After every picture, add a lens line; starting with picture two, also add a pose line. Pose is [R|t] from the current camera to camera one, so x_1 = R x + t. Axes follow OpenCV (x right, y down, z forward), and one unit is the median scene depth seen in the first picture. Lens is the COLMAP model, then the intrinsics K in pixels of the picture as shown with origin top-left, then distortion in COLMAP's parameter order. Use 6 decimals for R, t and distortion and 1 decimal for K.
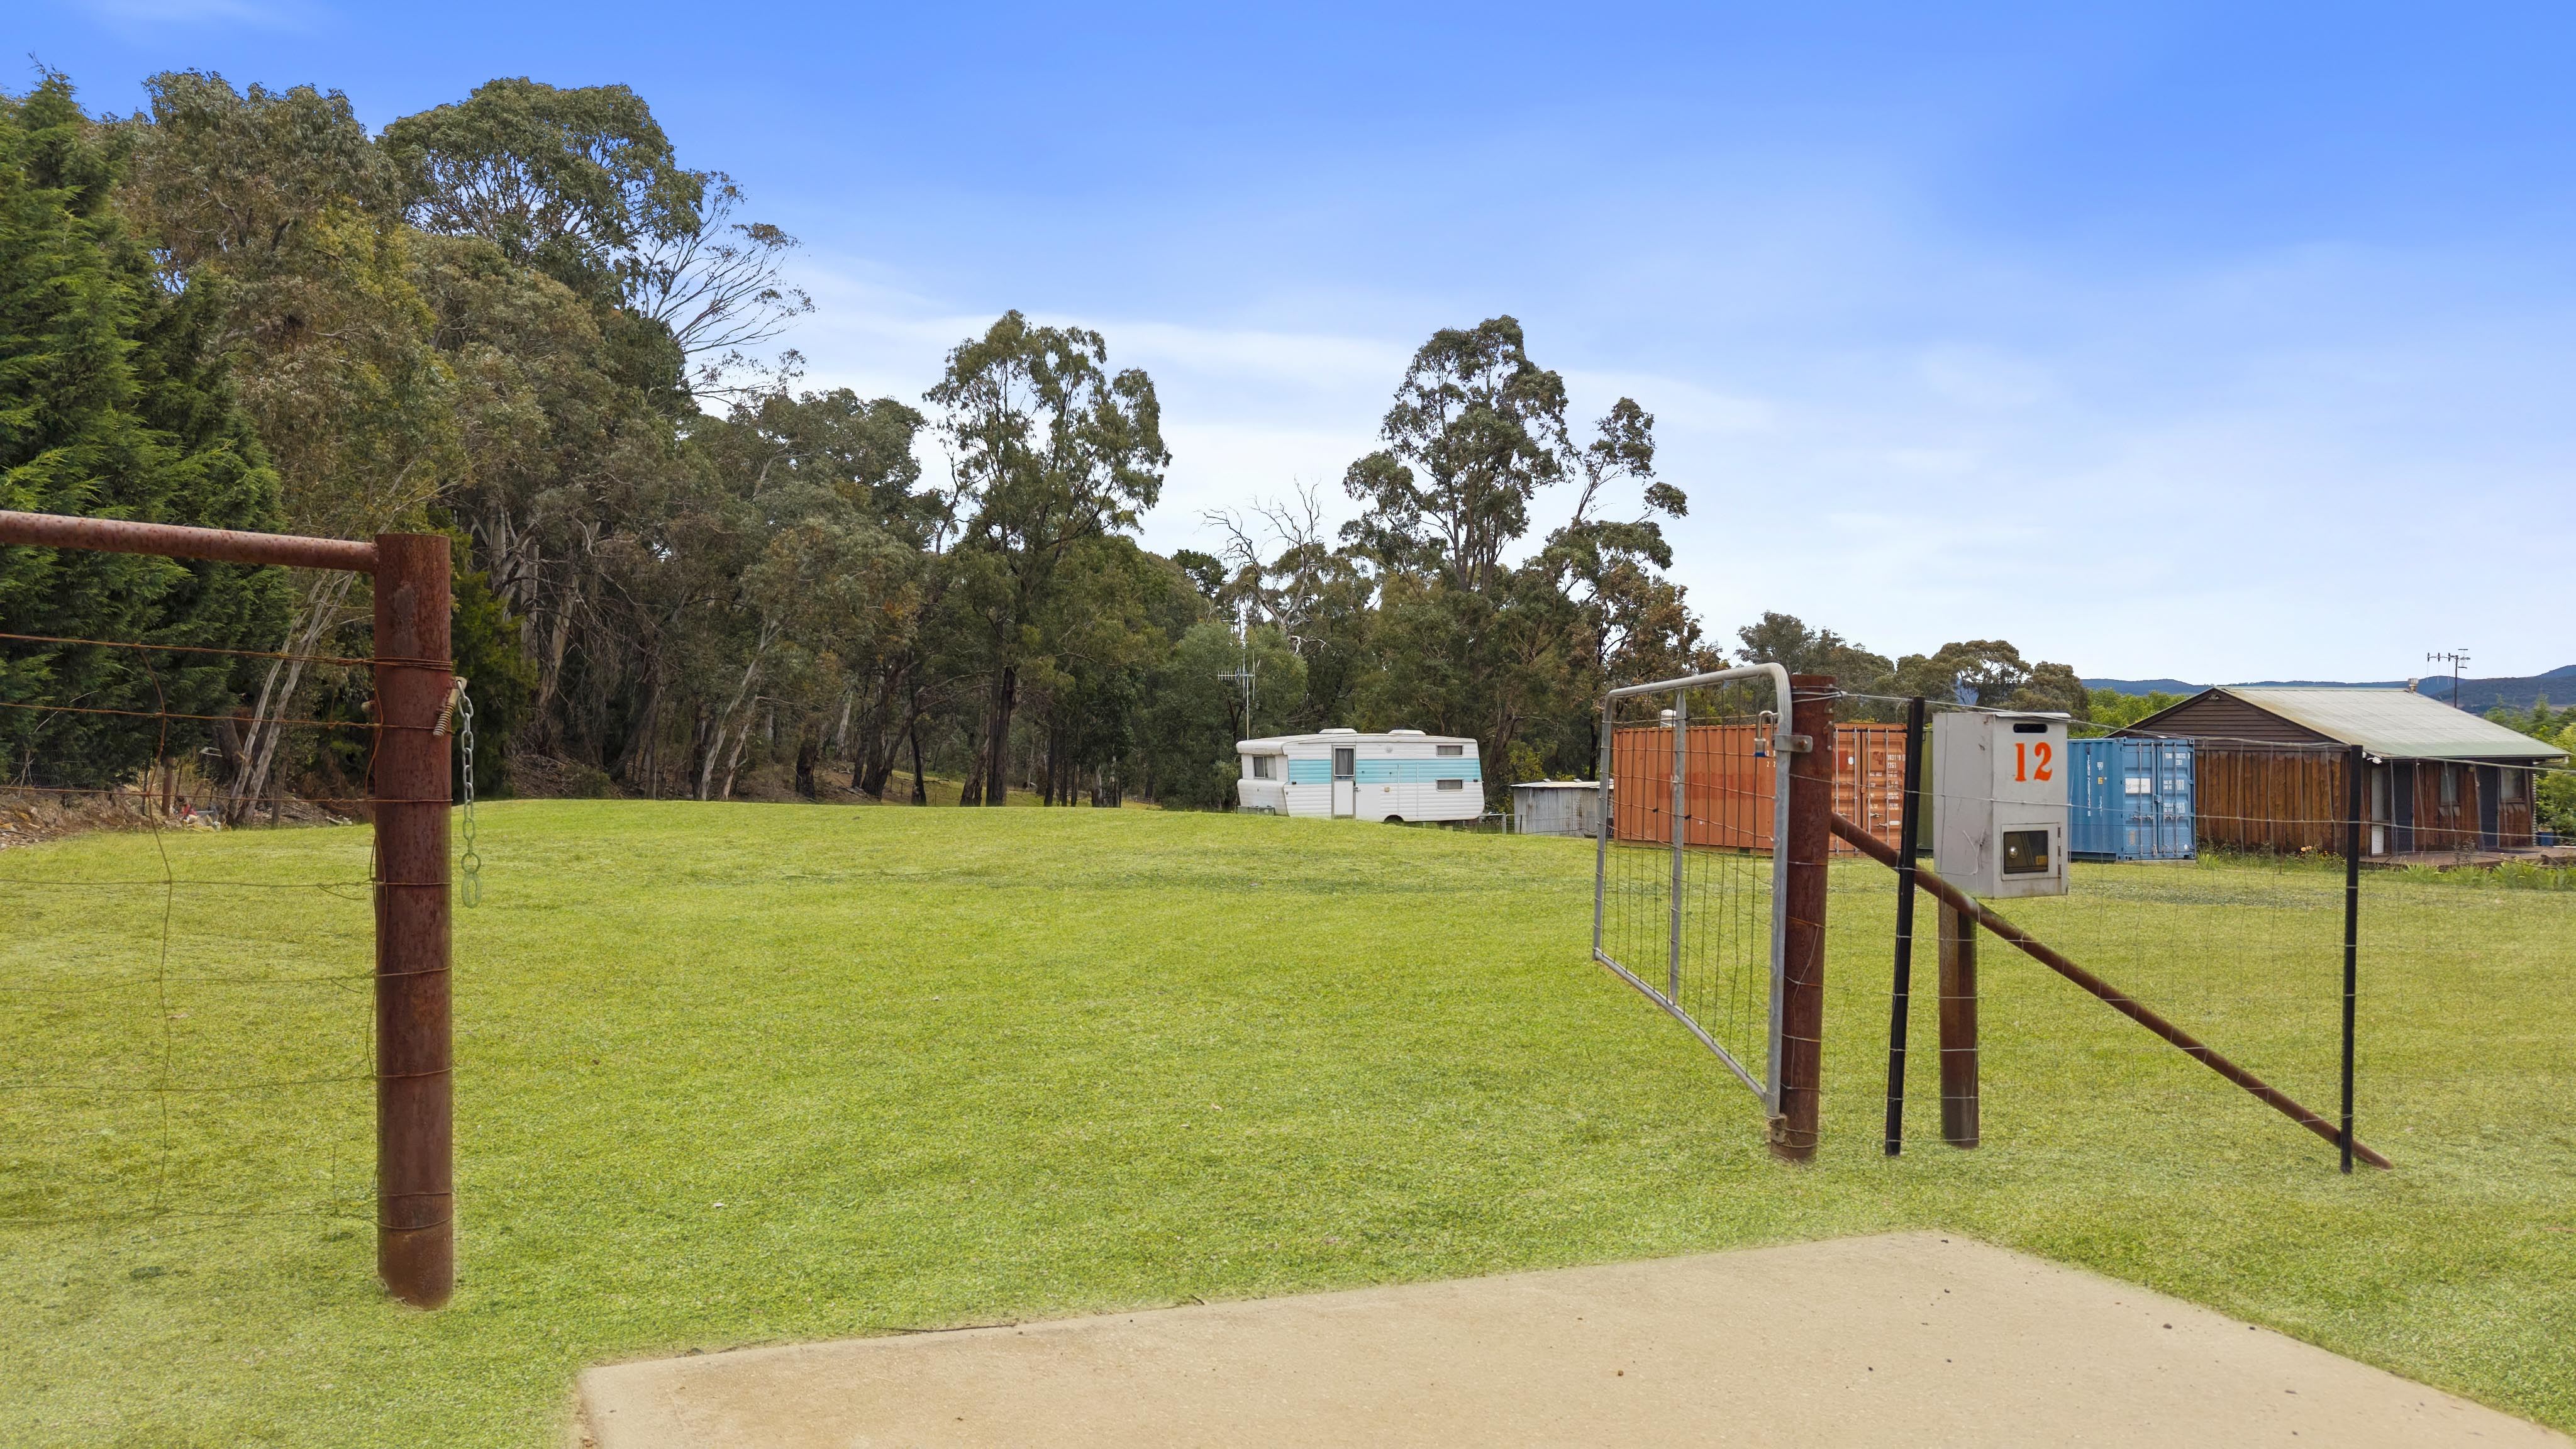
lens RADIAL K [[1722.0, 0, 1271.4], [0, 1722.0, 724.6], [0, 0, 1]] dist [0.003926, -0.002356]
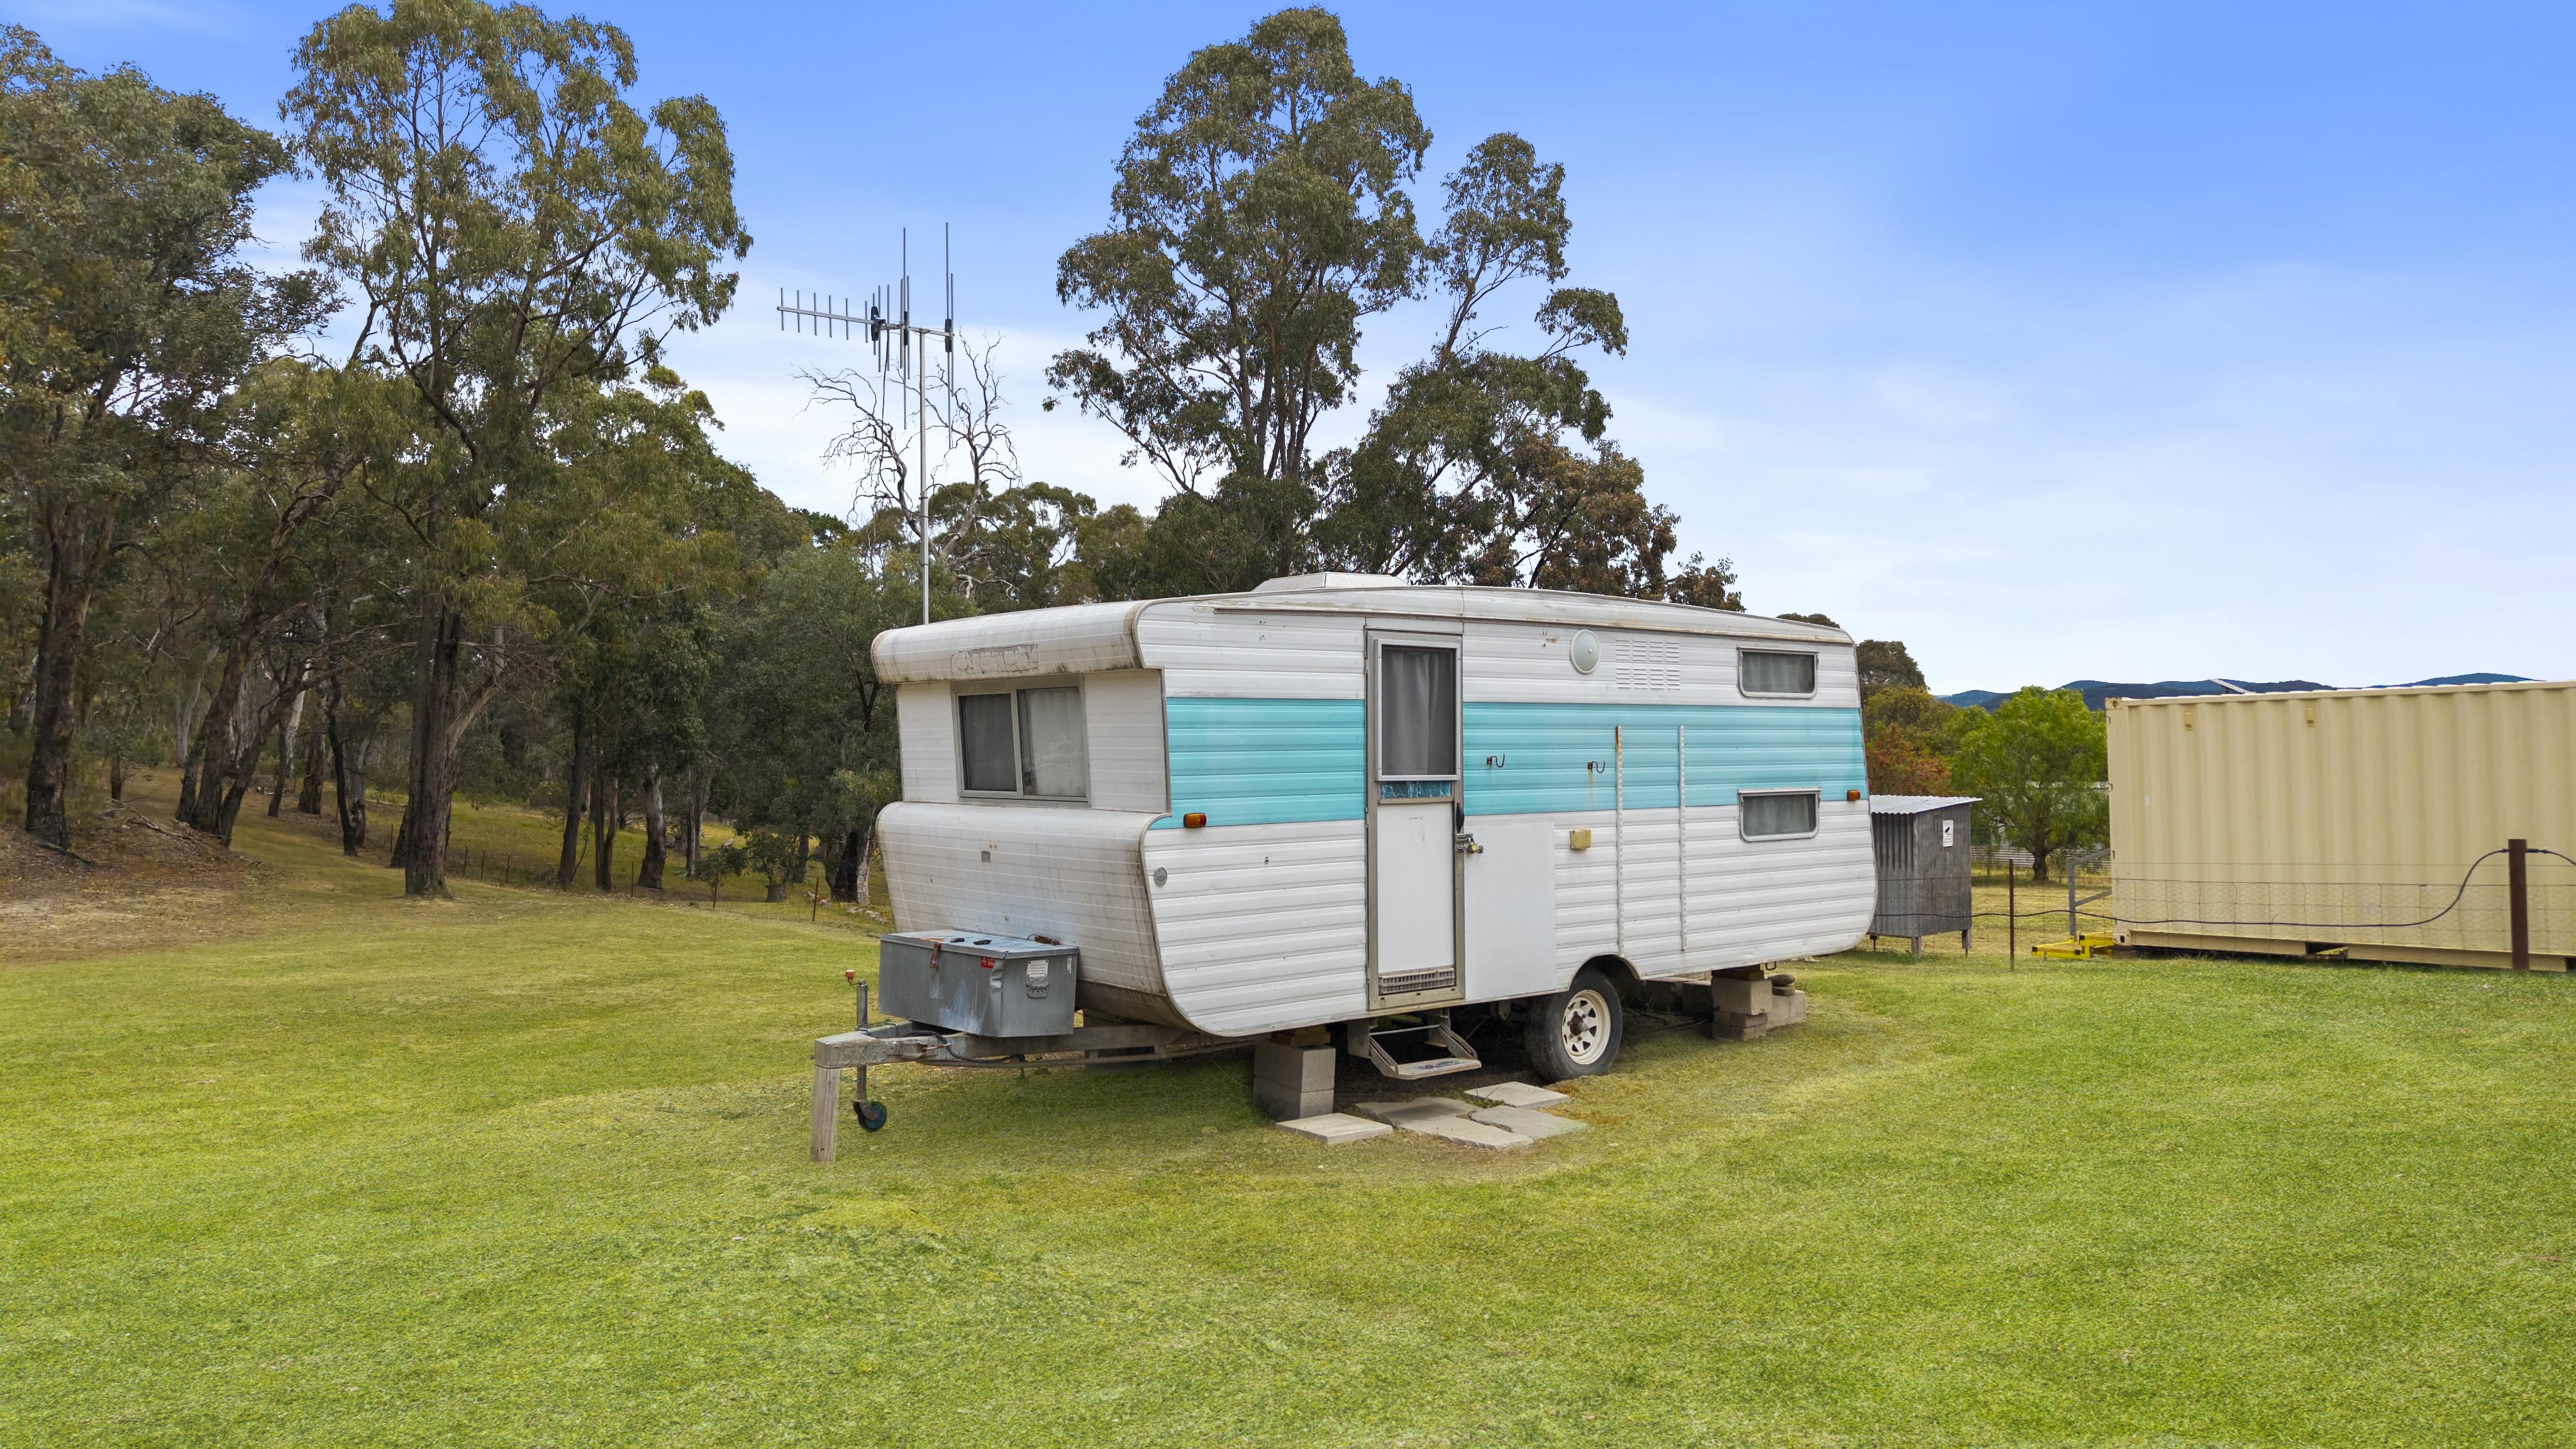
lens RADIAL K [[1724.4, 0, 1288.0], [0, 1724.4, 724.5], [0, 0, 1]] dist [0.044466, -0.060048]
pose [[0.976432, -0.004351, 0.215782, -0.009873], [0.006196, 0.999950, -0.007873, 0.013809], [-0.215737, 0.009024, 0.976410, 0.448674]]
